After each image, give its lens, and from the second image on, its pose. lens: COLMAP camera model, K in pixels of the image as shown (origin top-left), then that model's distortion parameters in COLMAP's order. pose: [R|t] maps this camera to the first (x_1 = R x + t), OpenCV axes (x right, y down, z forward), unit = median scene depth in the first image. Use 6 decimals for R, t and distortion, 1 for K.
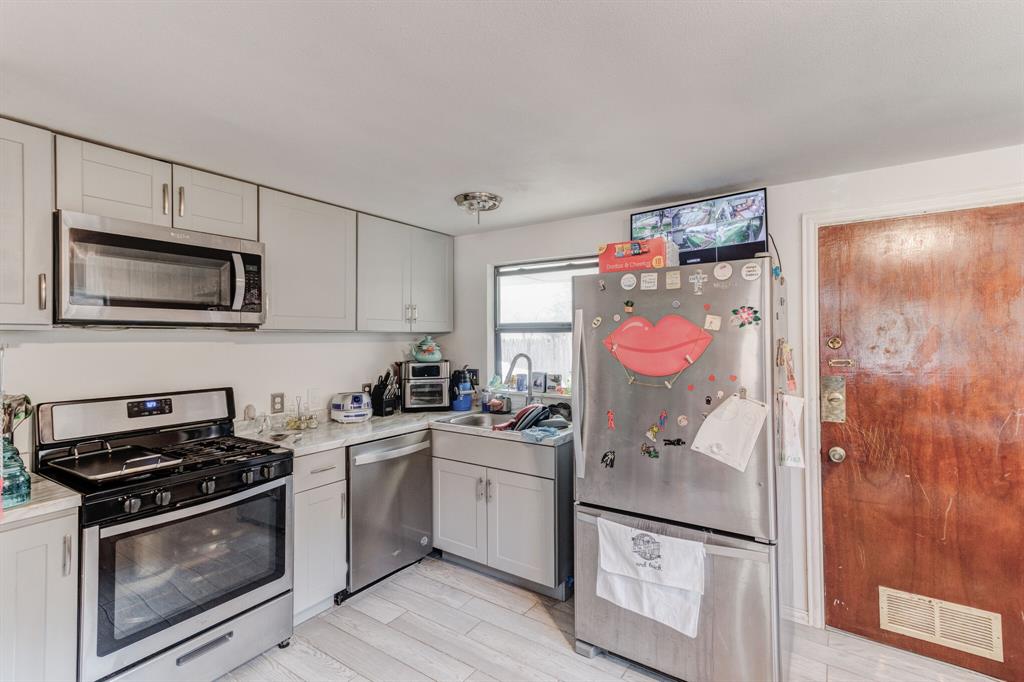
lens RADIAL K [[468.9, 0, 510.9], [0, 468.9, 334.7], [0, 0, 1]] dist [0.019026, 0.000034]
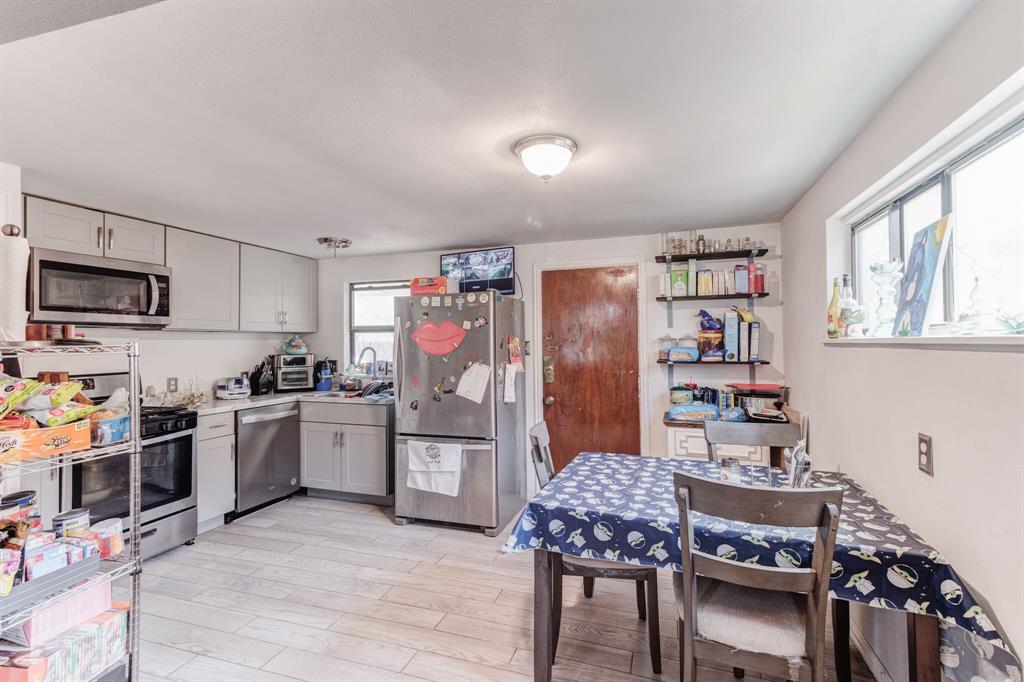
lens RADIAL K [[468.9, 0, 510.9], [0, 468.9, 334.7], [0, 0, 1]] dist [0.019026, 0.000034]
pose [[0.965338, 0.000107, 0.261002, 0.087420], [0.002700, 0.999942, -0.010396, 0.024313], [-0.260988, 0.010741, 0.965282, -0.624141]]
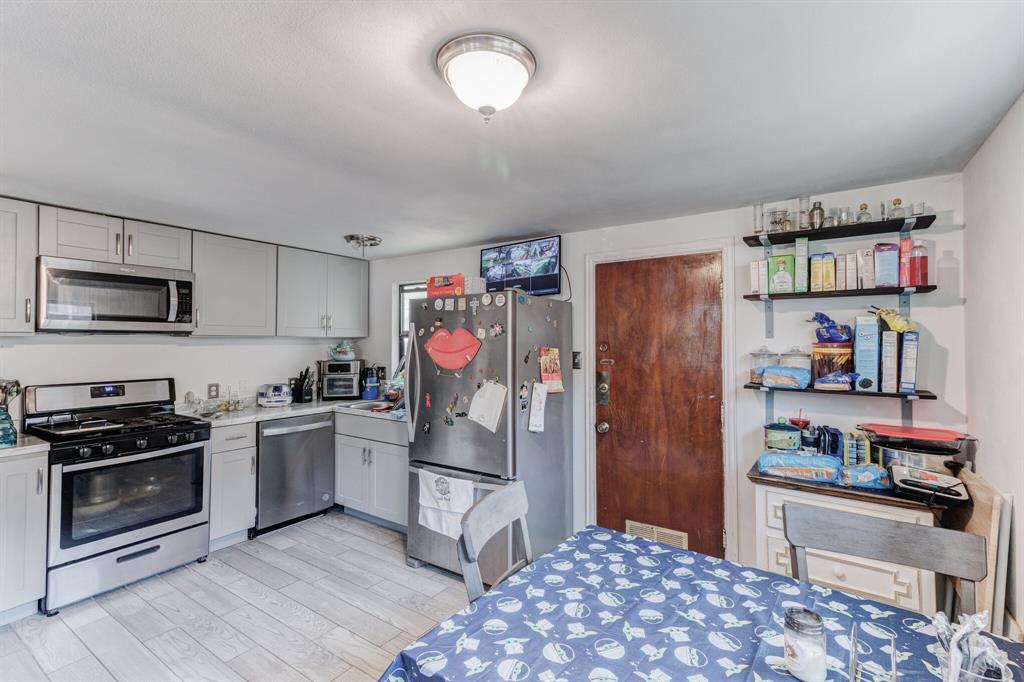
lens RADIAL K [[463.6, 0, 512.6], [0, 463.6, 335.4], [0, 0, 1]] dist [0.019454, 0.000405]
pose [[0.999973, 0.005923, -0.004342, 0.404905], [-0.005946, 0.999968, -0.005273, -0.009296], [0.004311, 0.005299, 0.999977, -0.354252]]
